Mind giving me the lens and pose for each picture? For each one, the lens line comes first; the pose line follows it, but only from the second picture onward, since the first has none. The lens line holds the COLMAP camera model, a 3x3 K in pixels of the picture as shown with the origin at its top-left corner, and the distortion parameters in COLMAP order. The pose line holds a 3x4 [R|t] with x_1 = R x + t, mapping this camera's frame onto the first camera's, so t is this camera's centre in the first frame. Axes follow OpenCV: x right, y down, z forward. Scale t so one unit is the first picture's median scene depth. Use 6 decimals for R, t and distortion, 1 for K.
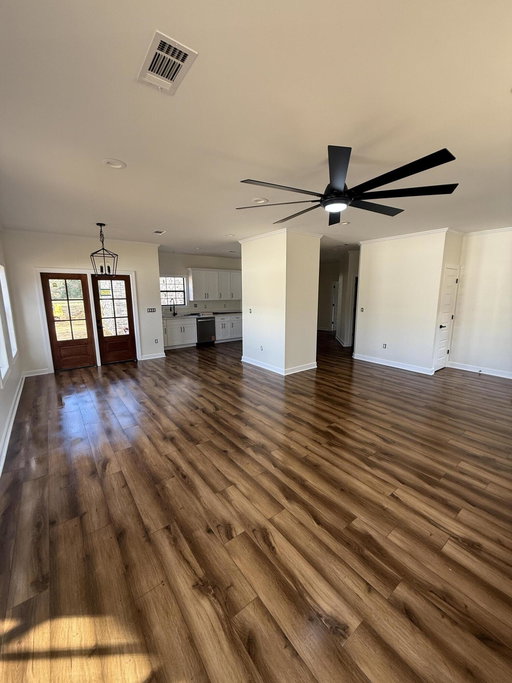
lens RADIAL K [[271.9, 0, 255.8], [0, 271.9, 340.3], [0, 0, 1]] dist [-0.000120, 0.000005]
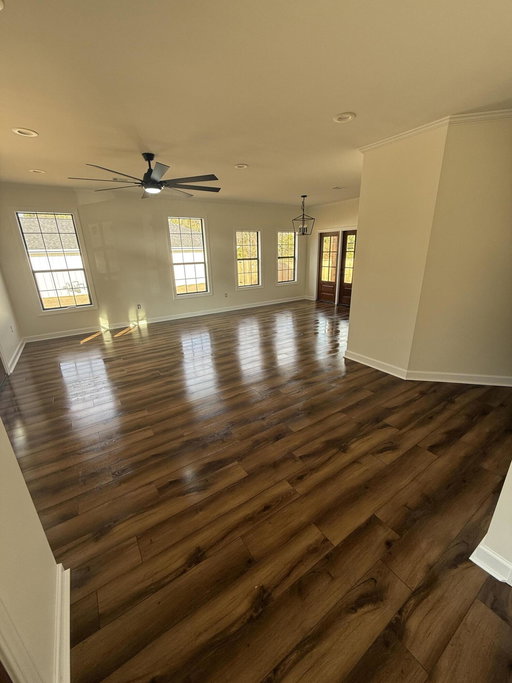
lens RADIAL K [[271.9, 0, 255.8], [0, 271.9, 341.3], [0, 0, 1]] dist [-0.000120, 0.000005]
pose [[-0.066228, 0.324702, -0.943495, 0.816395], [-0.149426, 0.931680, 0.331125, -0.127984], [0.986552, 0.162912, -0.013184, 0.730062]]
